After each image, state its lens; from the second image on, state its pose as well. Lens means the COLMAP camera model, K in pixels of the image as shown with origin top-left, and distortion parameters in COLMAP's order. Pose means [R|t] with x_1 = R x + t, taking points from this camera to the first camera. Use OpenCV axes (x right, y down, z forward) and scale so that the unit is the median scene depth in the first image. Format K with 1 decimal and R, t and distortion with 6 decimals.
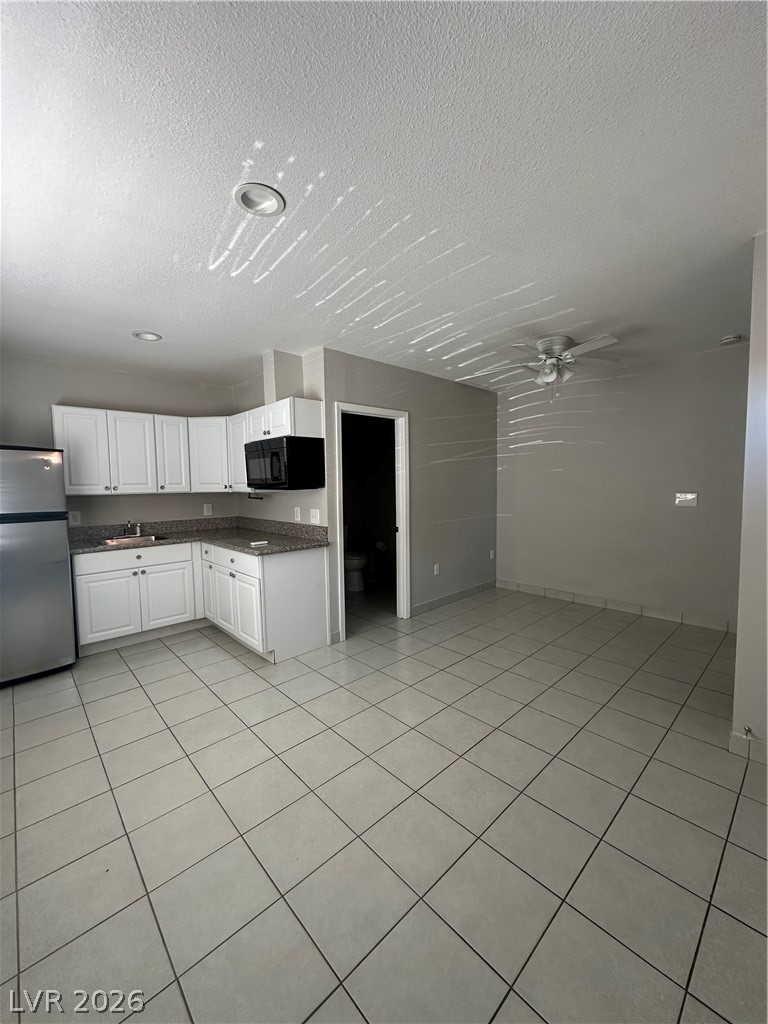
lens RADIAL K [[410.1, 0, 384.0], [0, 410.1, 512.0], [0, 0, 1]] dist [0.001409, 0.000086]
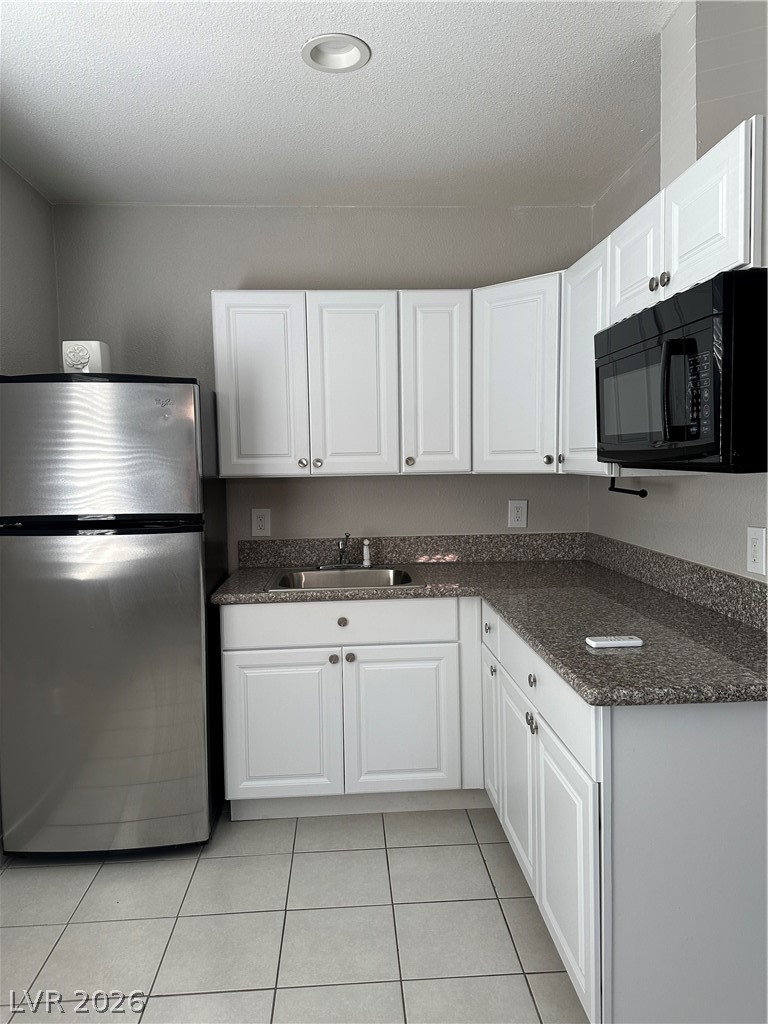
lens RADIAL K [[694.5, 0, 384.0], [0, 694.5, 512.0], [0, 0, 1]] dist [0.070729, -0.088121]
pose [[0.765584, 0.051108, -0.641302, -0.094824], [-0.039374, 0.998693, 0.032585, -0.030680], [0.642130, 0.000304, 0.766596, 0.446411]]
